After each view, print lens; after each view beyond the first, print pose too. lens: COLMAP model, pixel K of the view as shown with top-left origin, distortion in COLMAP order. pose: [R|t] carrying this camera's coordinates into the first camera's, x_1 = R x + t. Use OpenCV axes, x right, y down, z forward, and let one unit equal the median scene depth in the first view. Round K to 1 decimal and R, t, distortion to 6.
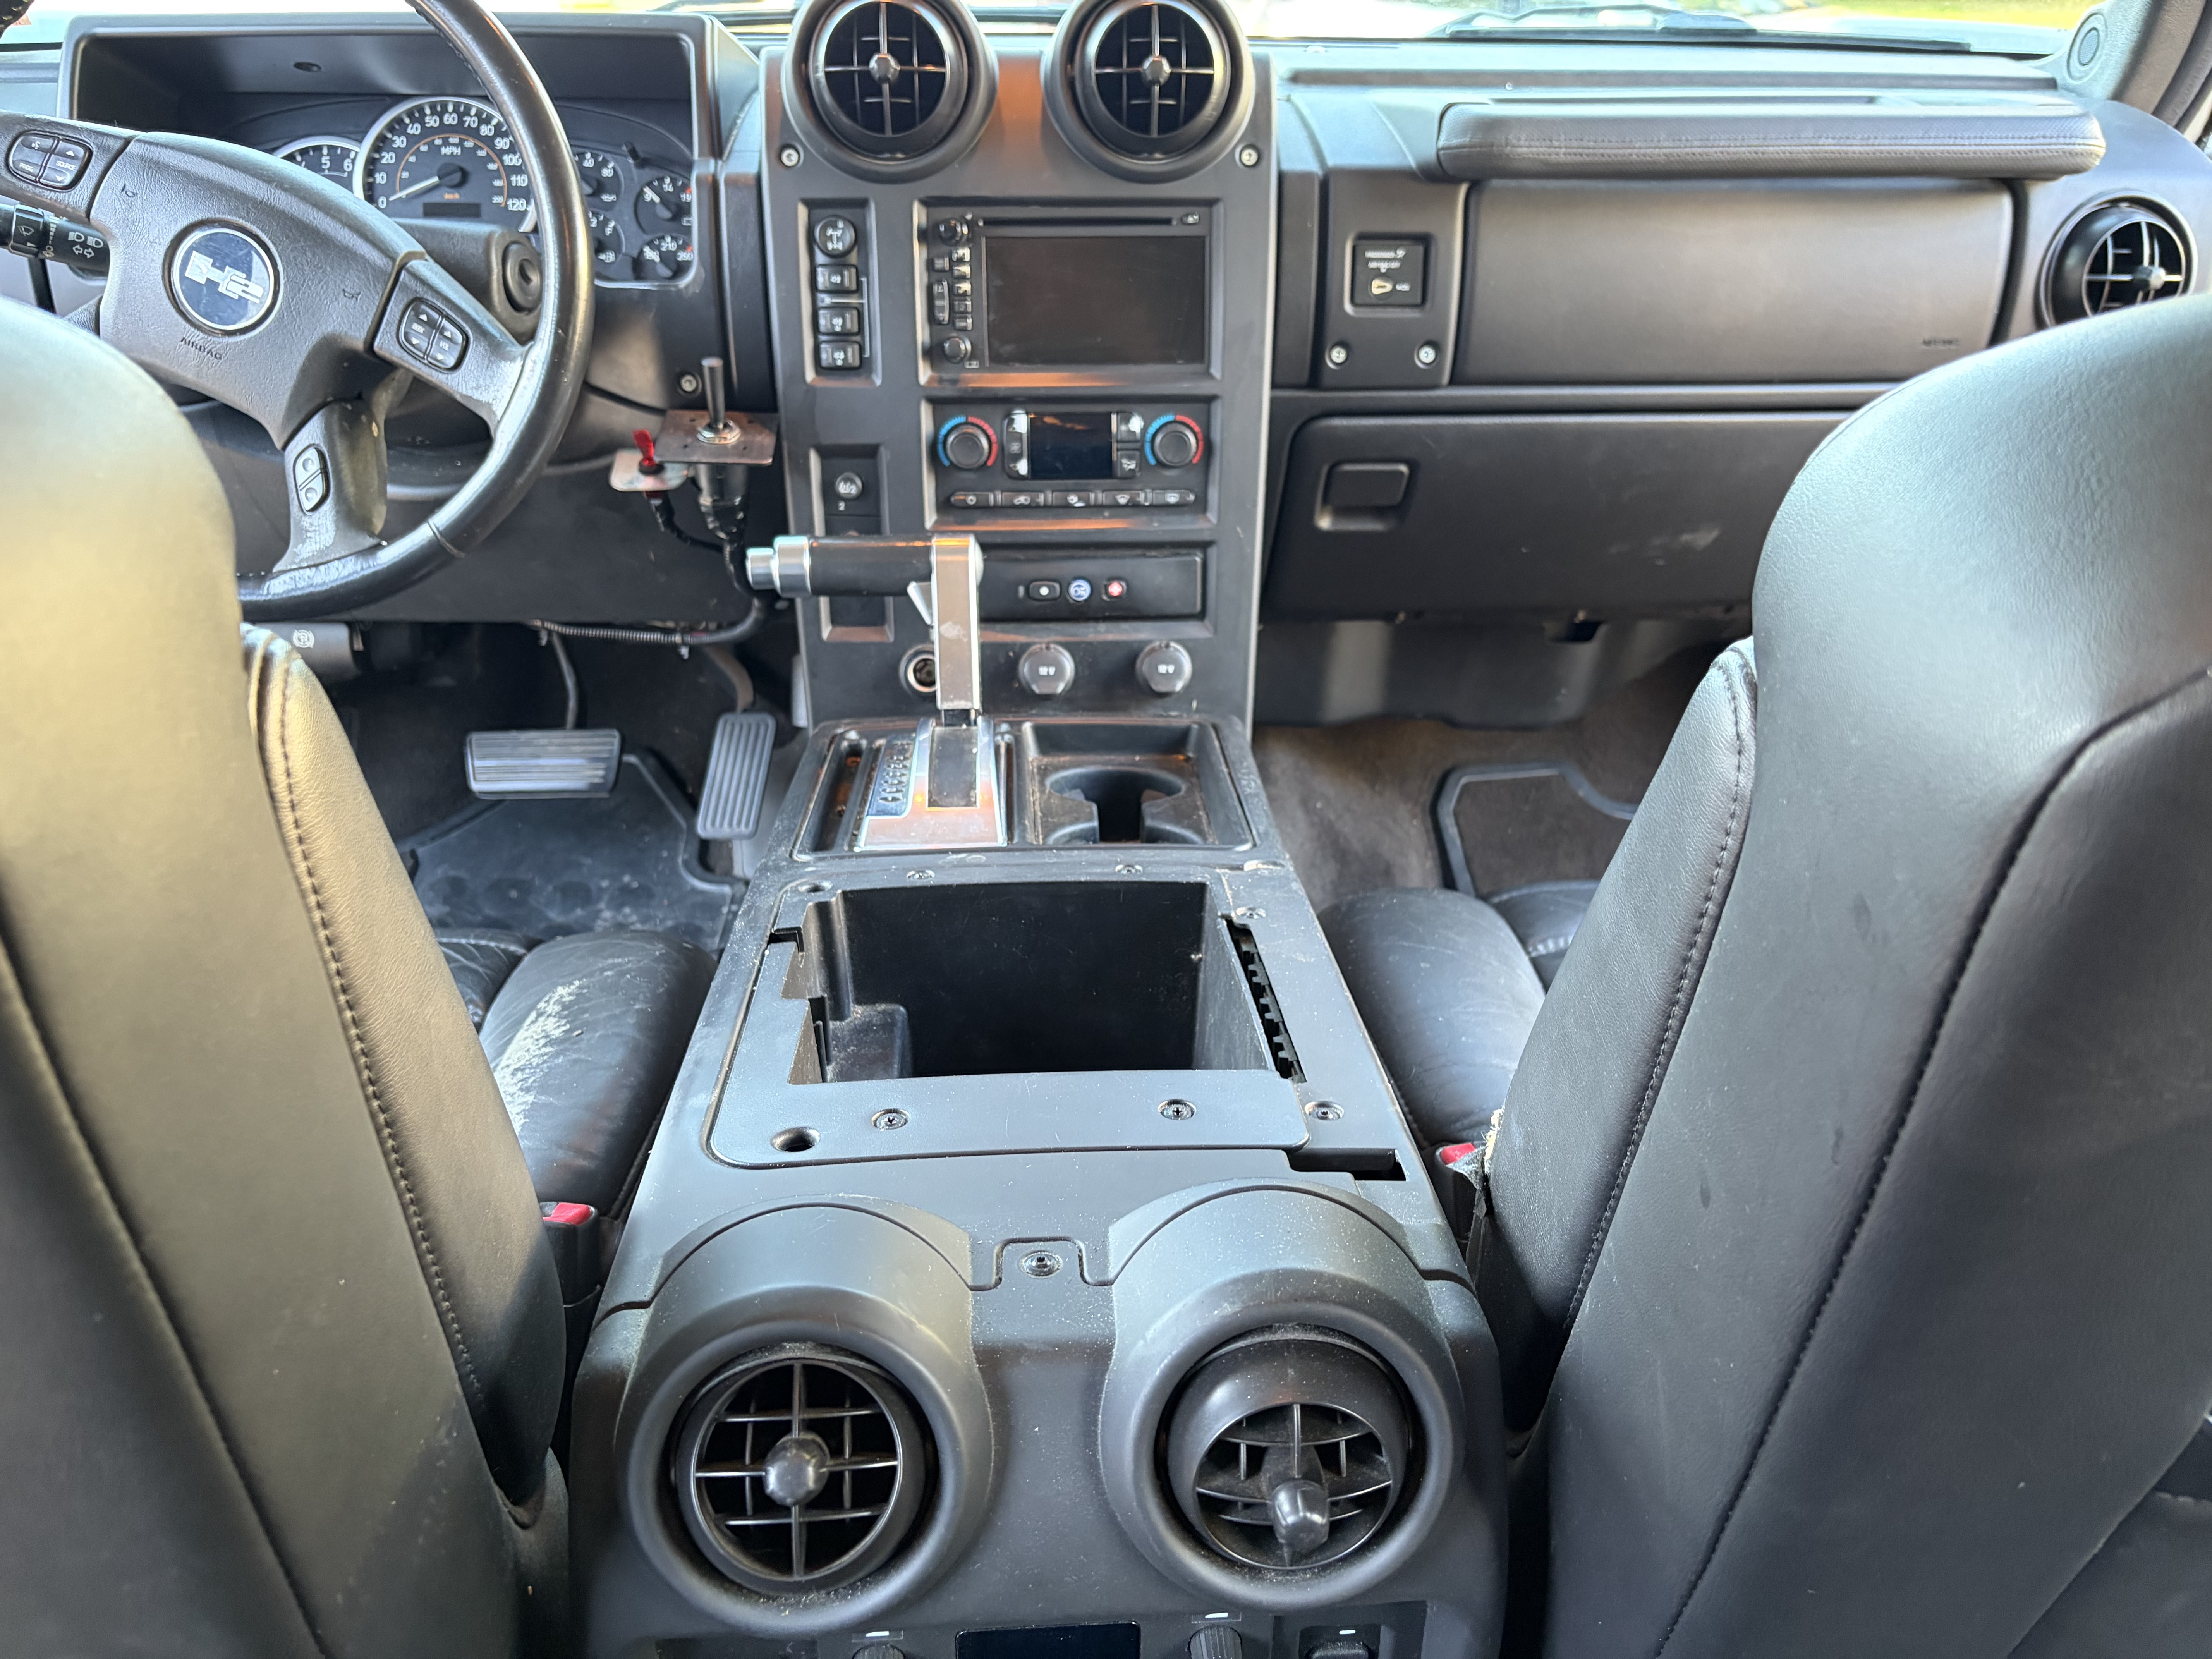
lens RADIAL K [[1663.8, 0, 1119.4], [0, 1663.8, 799.1], [0, 0, 1]] dist [0.044419, -0.058094]
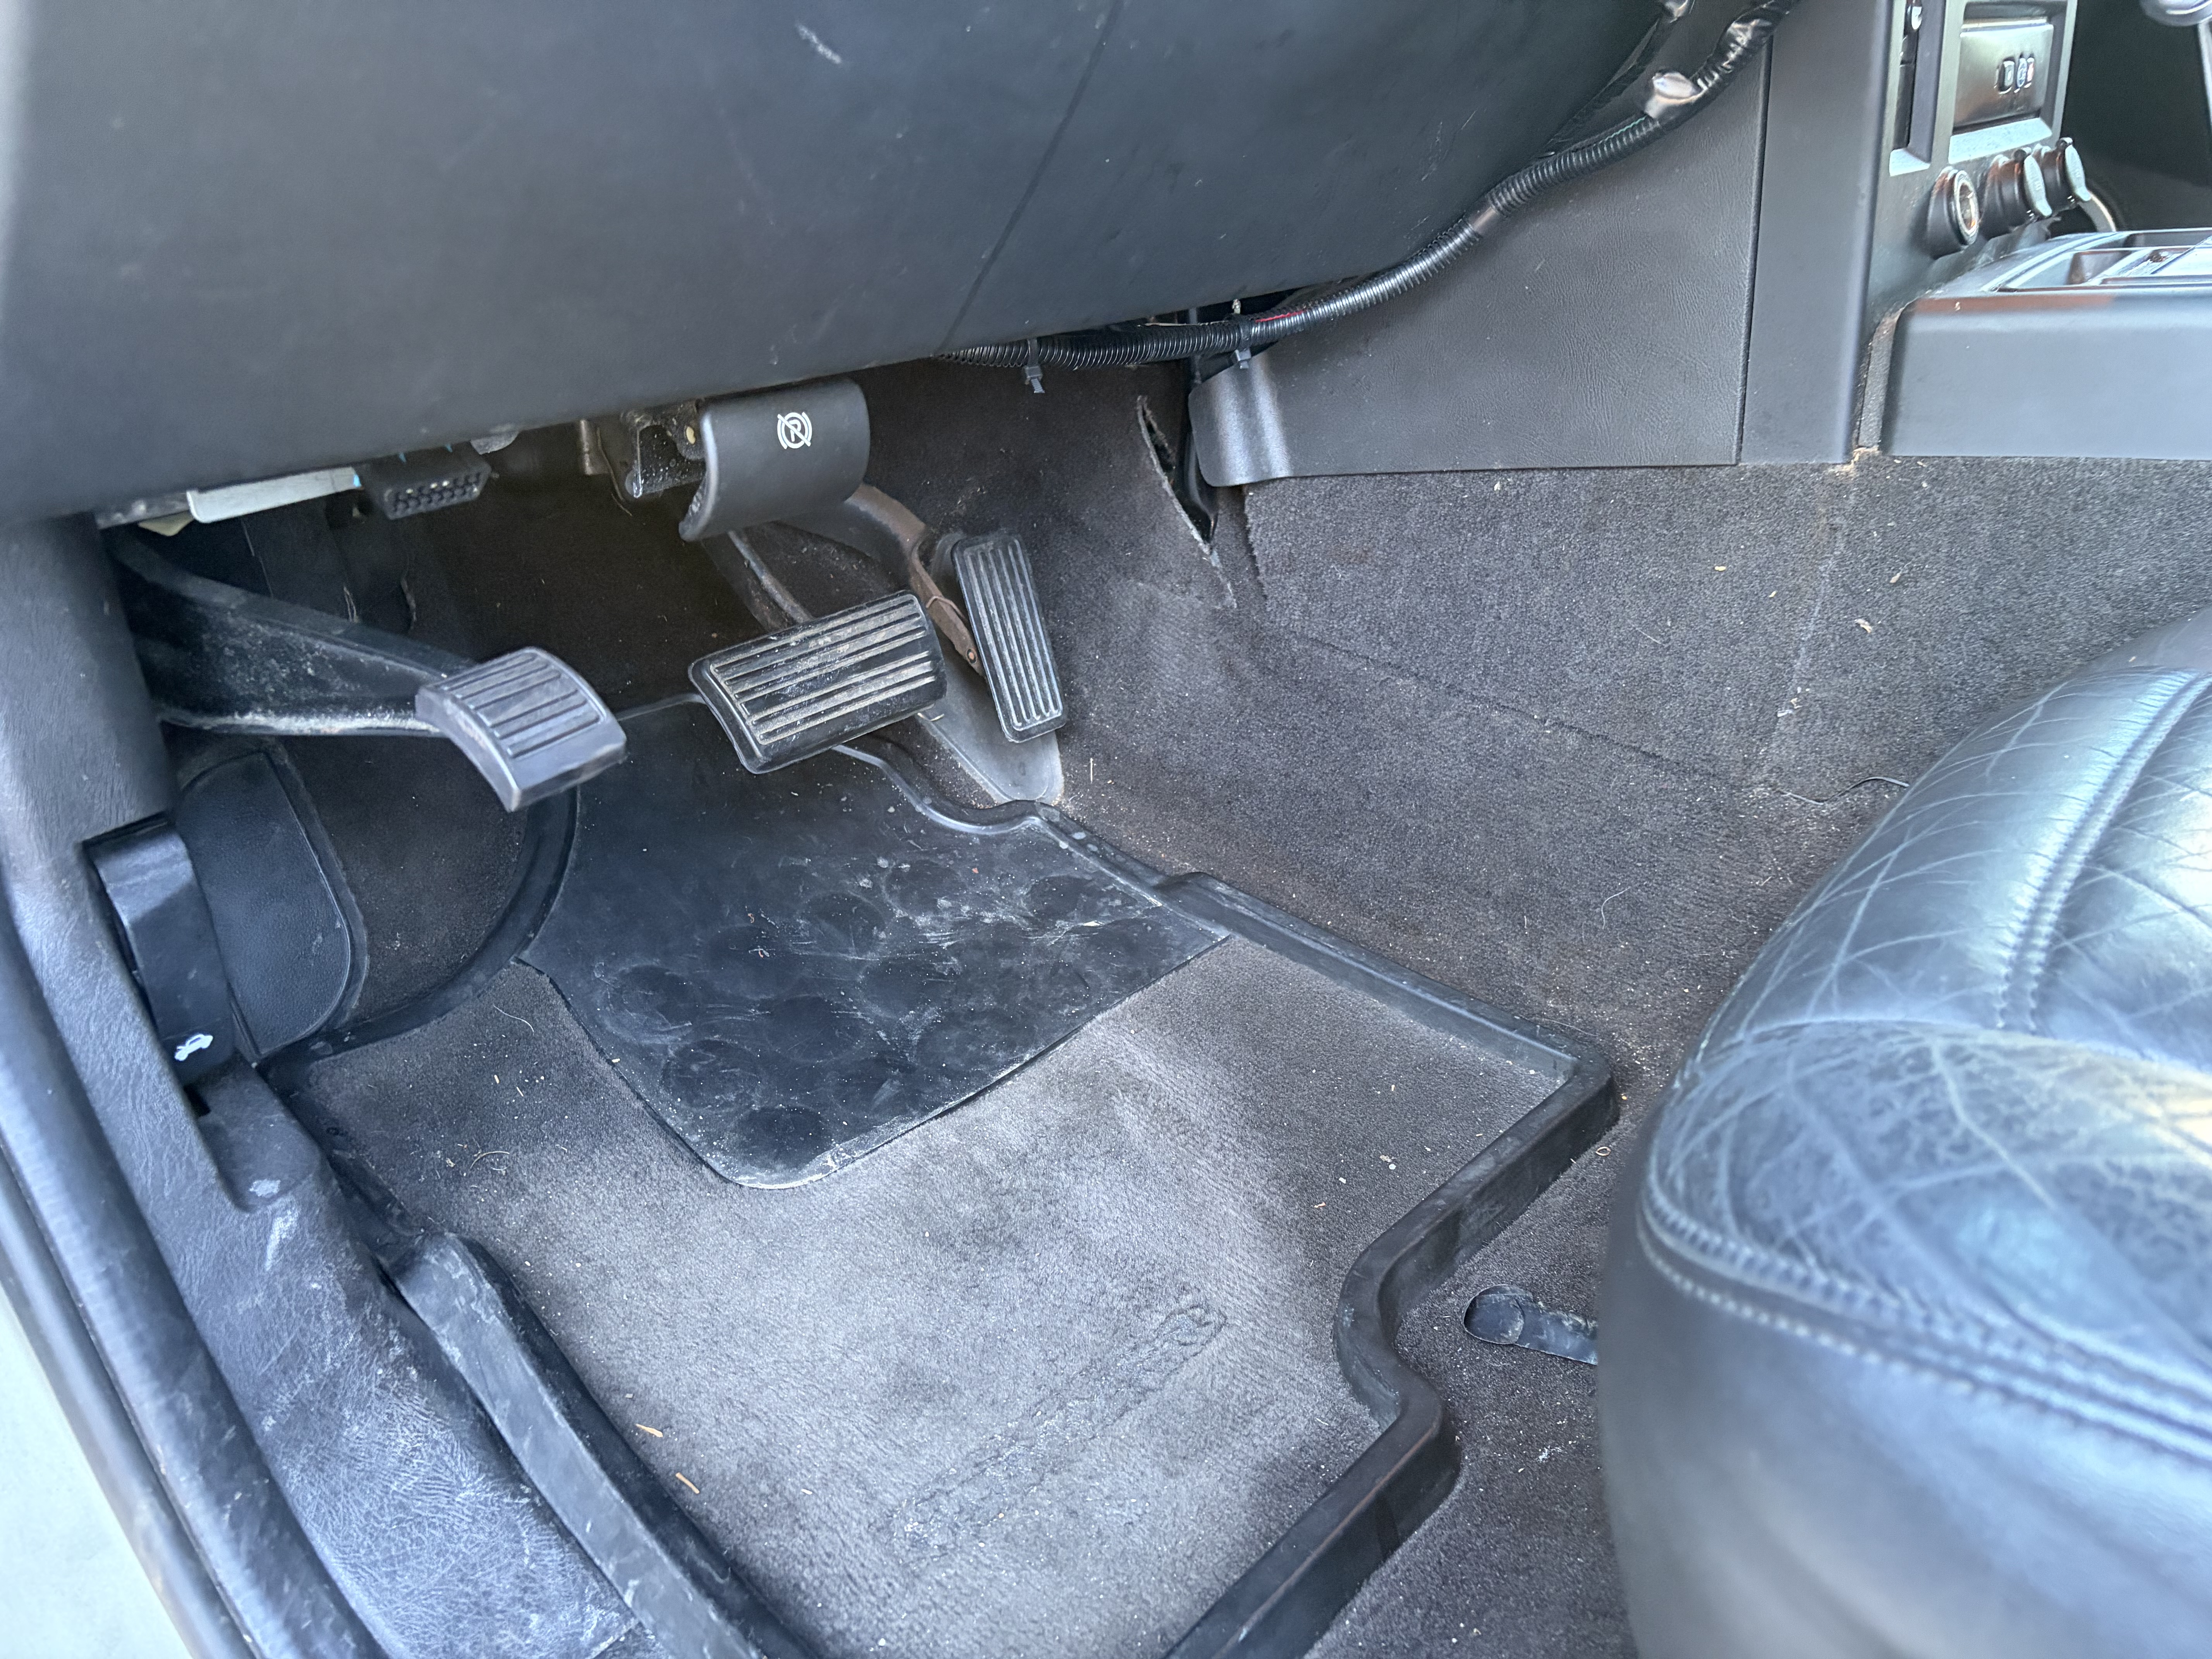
lens RADIAL K [[1663.8, 0, 1120.1], [0, 1663.8, 829.8], [0, 0, 1]] dist [0.044419, -0.058094]
pose [[0.682892, -0.329221, 0.652129, -0.870141], [0.293337, 0.941141, 0.167951, -0.052277], [-0.669038, 0.076601, 0.739270, 0.728399]]
